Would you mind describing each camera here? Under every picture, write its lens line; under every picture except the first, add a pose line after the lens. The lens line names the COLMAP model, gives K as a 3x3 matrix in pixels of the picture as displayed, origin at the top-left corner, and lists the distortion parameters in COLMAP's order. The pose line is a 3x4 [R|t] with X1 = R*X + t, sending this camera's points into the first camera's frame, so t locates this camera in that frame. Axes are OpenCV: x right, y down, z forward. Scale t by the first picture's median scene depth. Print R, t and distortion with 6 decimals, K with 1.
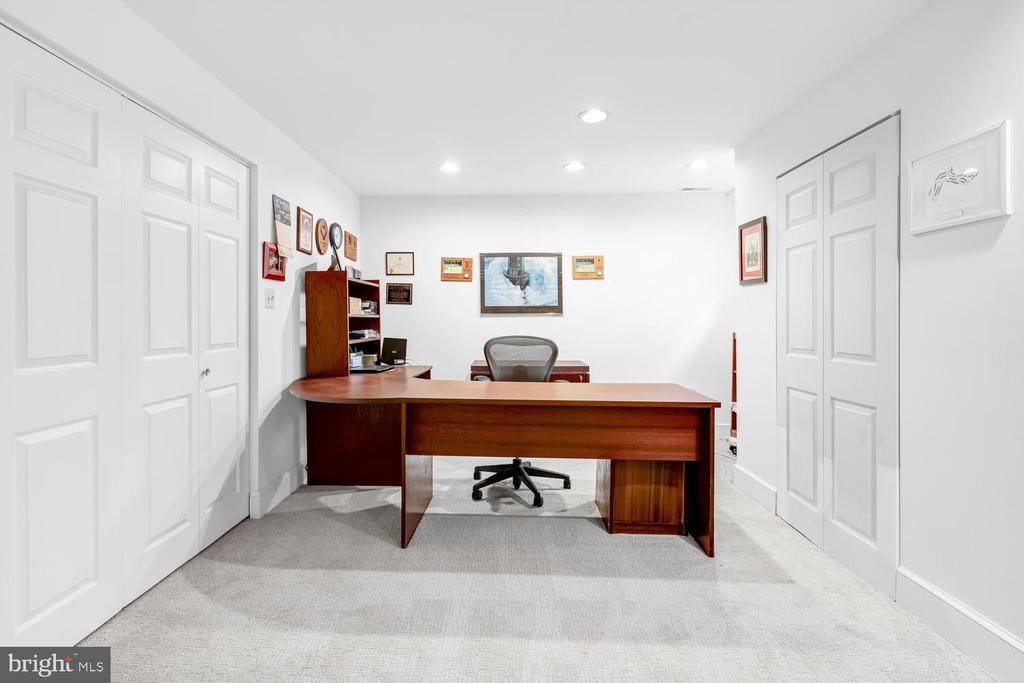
lens RADIAL K [[481.4, 0, 511.3], [0, 481.4, 327.7], [0, 0, 1]] dist [0.000444, 0.000339]
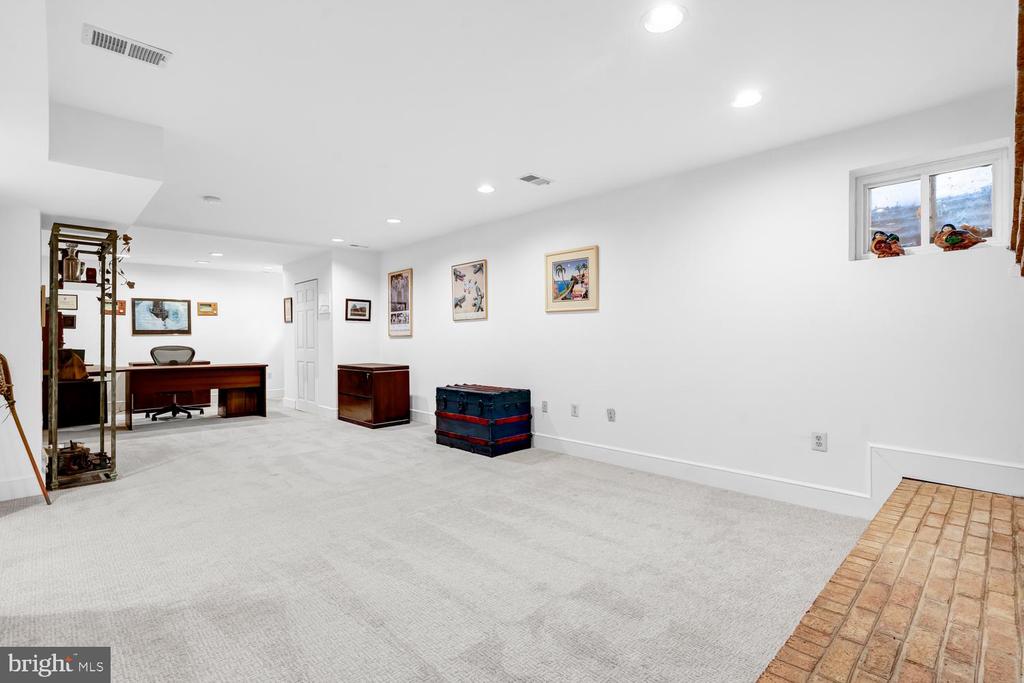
lens RADIAL K [[481.4, 0, 511.3], [0, 481.4, 327.7], [0, 0, 1]] dist [0.000444, 0.000339]
pose [[0.719157, 0.007305, 0.694809, -0.277983], [0.018864, 0.999371, -0.030033, 0.022020], [-0.694591, 0.034705, 0.718567, -1.098220]]
